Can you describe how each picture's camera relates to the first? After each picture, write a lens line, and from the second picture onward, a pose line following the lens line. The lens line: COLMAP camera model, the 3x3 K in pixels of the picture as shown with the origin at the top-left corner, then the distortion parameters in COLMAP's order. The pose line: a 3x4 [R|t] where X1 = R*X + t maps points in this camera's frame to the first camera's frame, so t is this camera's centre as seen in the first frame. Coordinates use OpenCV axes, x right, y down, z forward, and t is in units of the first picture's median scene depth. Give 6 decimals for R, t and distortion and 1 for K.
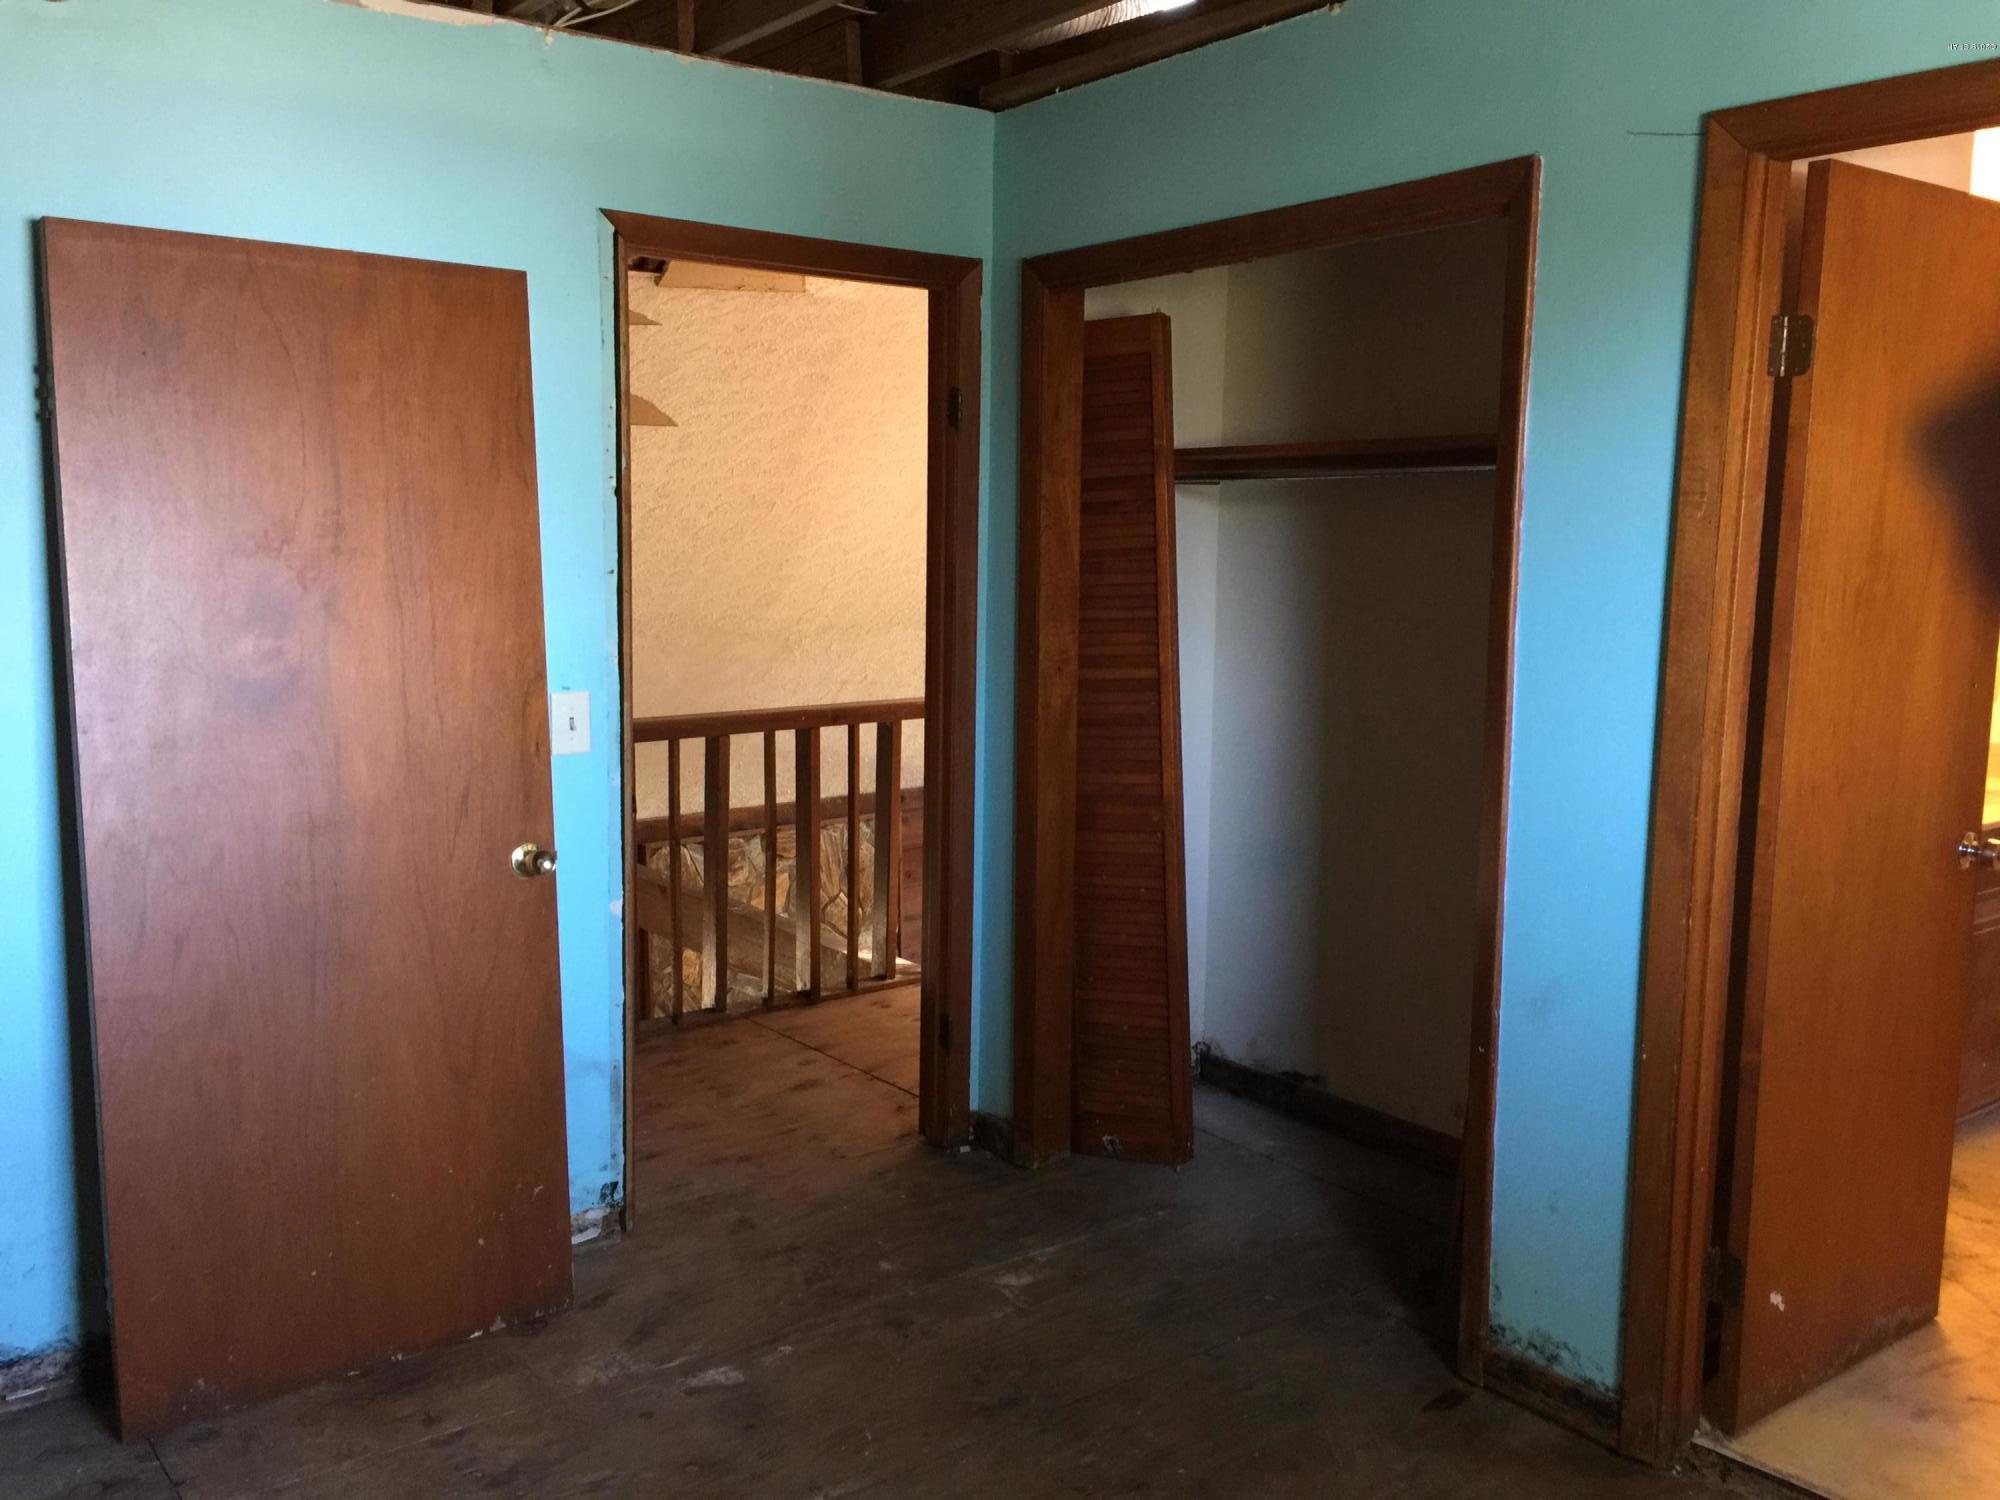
lens RADIAL K [[1703.1, 0, 1000.0], [0, 1703.1, 750.0], [0, 0, 1]] dist [0.007857, 0.003016]
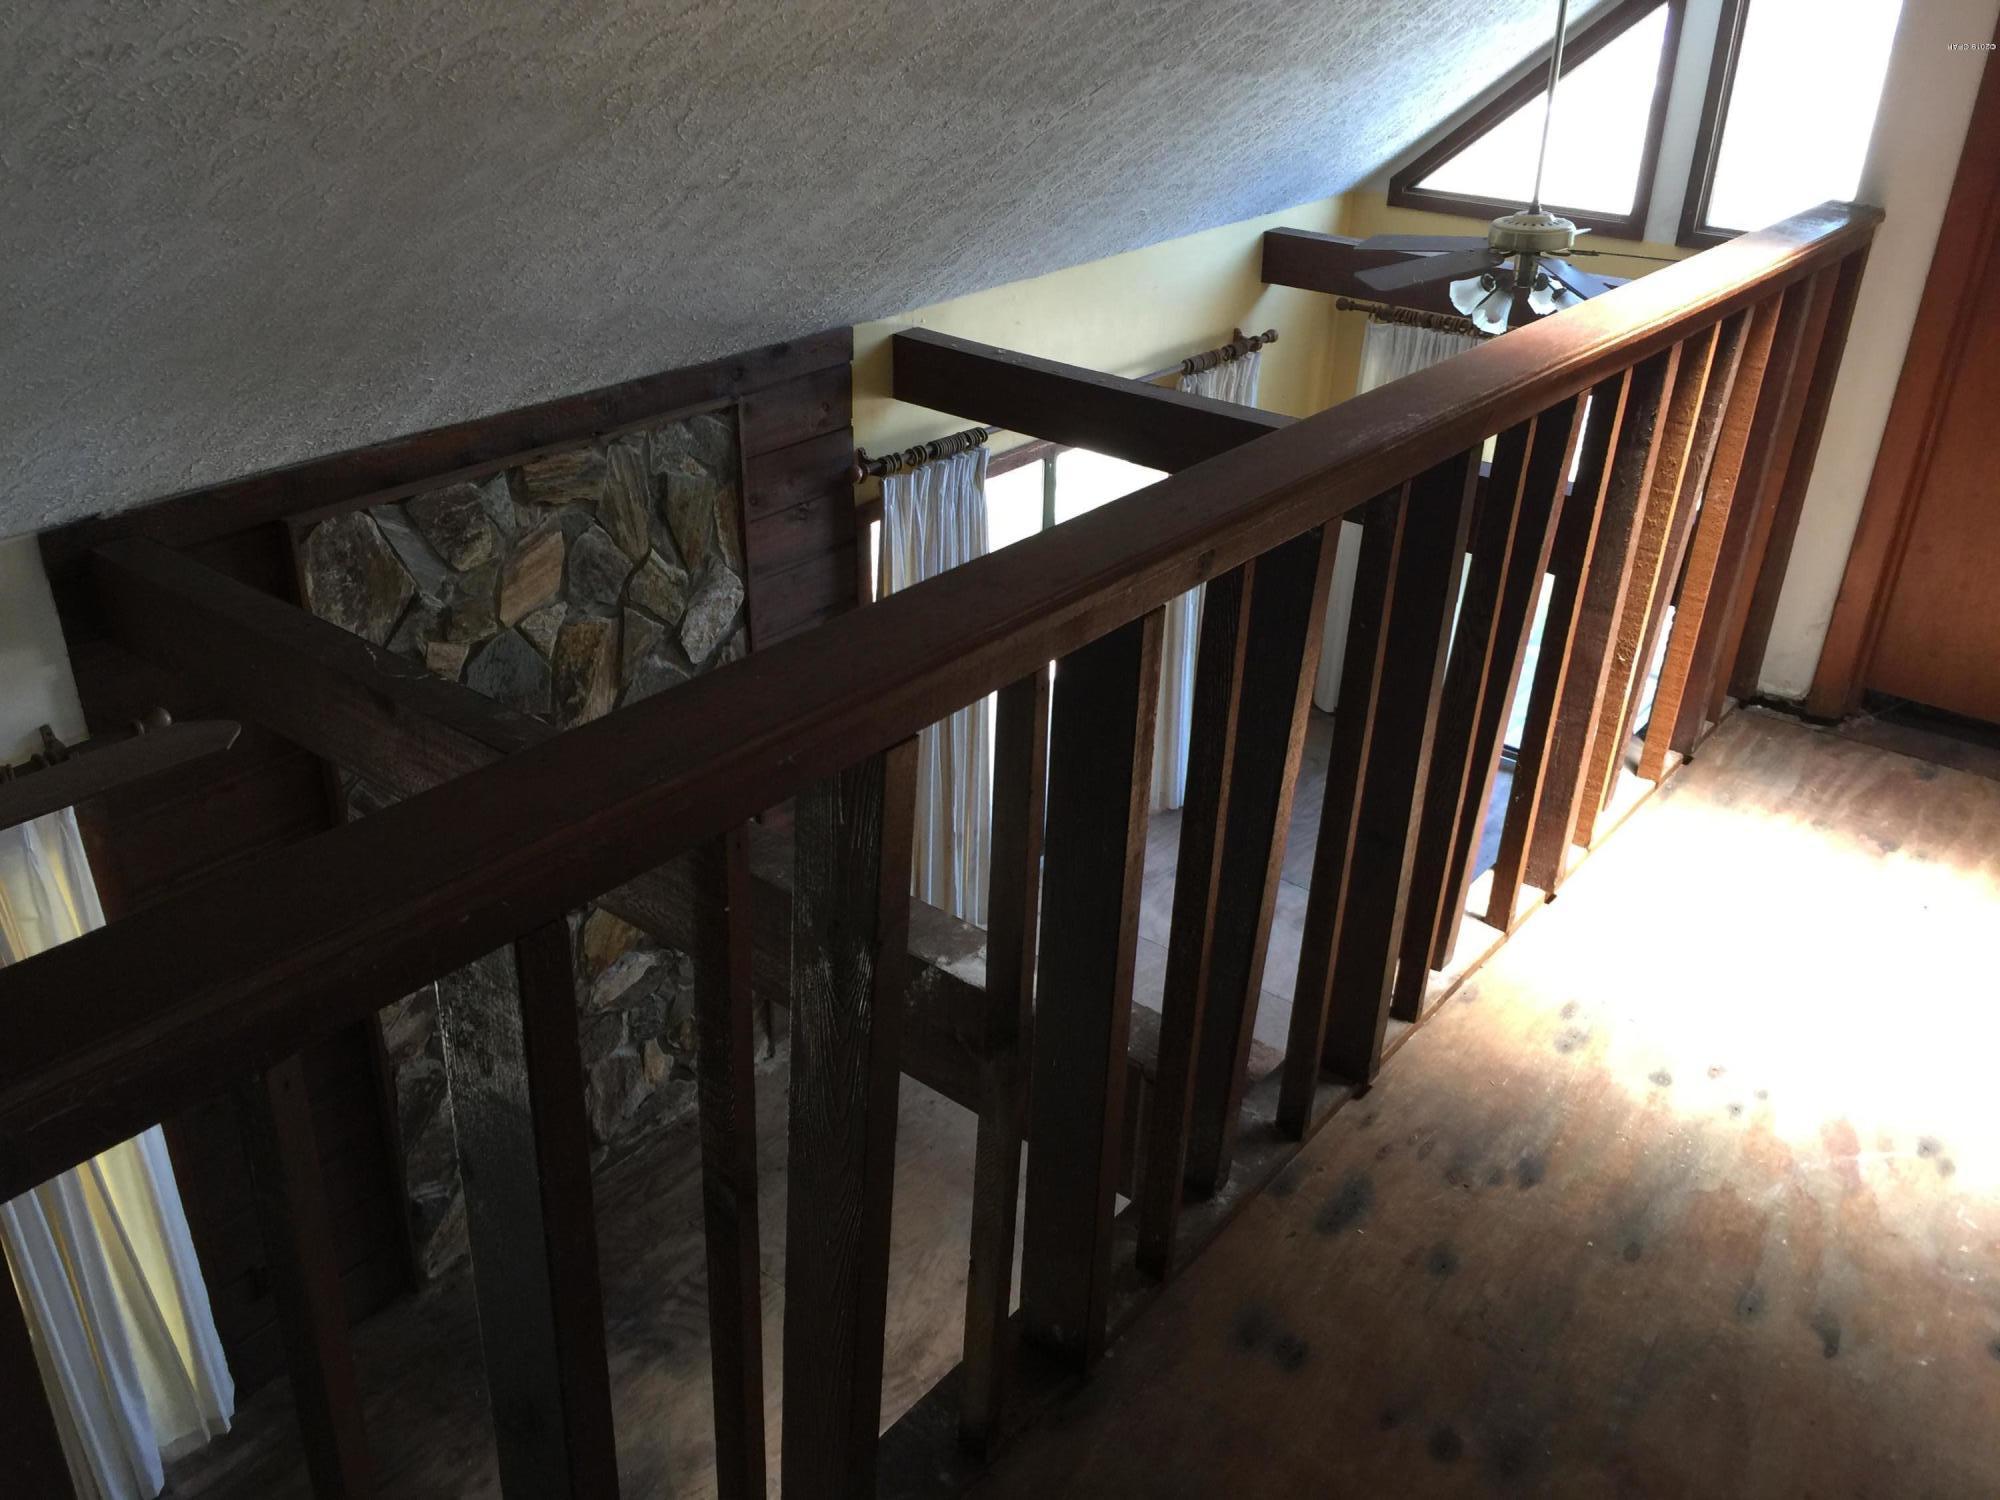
lens RADIAL K [[1703.1, 0, 1000.0], [0, 1703.1, 750.0], [0, 0, 1]] dist [0.007857, 0.003016]
pose [[0.971568, -0.087131, 0.220146, -0.116472], [0.005573, 0.937980, 0.346645, -0.052196], [-0.236696, -0.335562, 0.911797, 0.451570]]
